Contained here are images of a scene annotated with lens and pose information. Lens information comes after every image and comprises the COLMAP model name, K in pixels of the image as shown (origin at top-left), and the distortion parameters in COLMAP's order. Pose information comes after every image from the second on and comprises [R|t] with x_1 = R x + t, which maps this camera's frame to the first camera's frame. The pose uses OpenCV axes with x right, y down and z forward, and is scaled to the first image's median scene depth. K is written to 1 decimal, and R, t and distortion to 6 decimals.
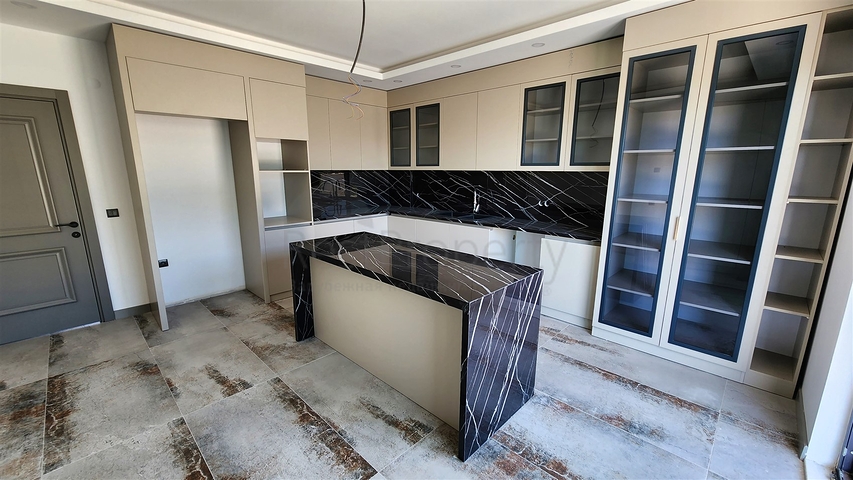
lens RADIAL K [[350.4, 0, 424.2], [0, 350.4, 240.7], [0, 0, 1]] dist [0.006016, -0.001701]
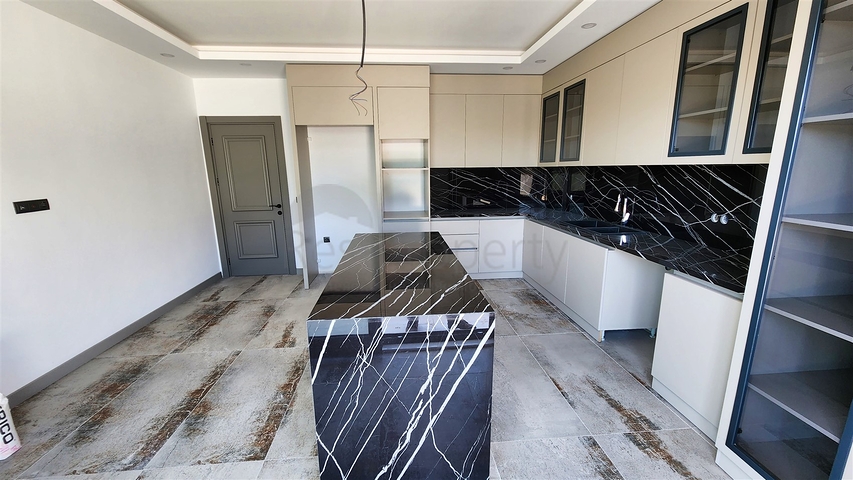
lens RADIAL K [[350.4, 0, 423.4], [0, 350.4, 241.5], [0, 0, 1]] dist [0.006016, -0.001701]
pose [[0.753988, 0.125604, -0.644768, 0.425277], [-0.121113, 0.991303, 0.051482, -0.044901], [0.645626, 0.039273, 0.762643, 0.259663]]
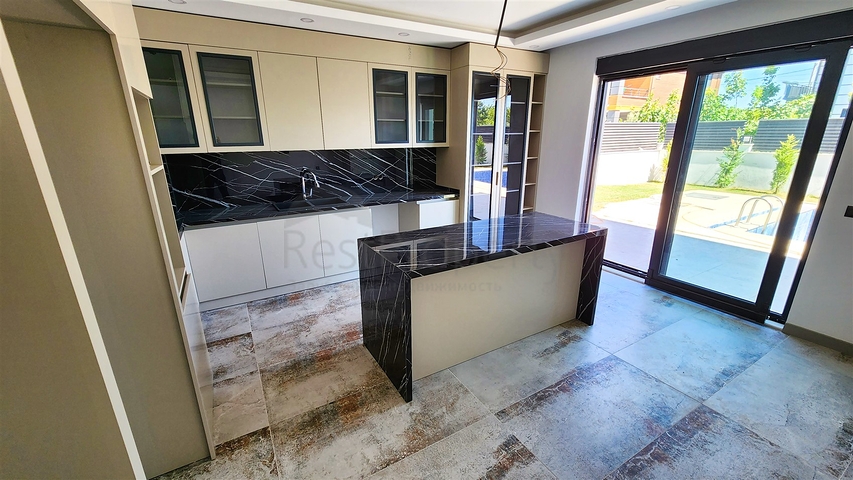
lens RADIAL K [[350.4, 0, 424.0], [0, 350.4, 240.5], [0, 0, 1]] dist [0.006016, -0.001701]
pose [[0.265321, -0.281153, 0.922257, -0.850678], [0.202415, 0.951465, 0.231825, -0.172716], [-0.942673, 0.125171, 0.309353, 0.653274]]
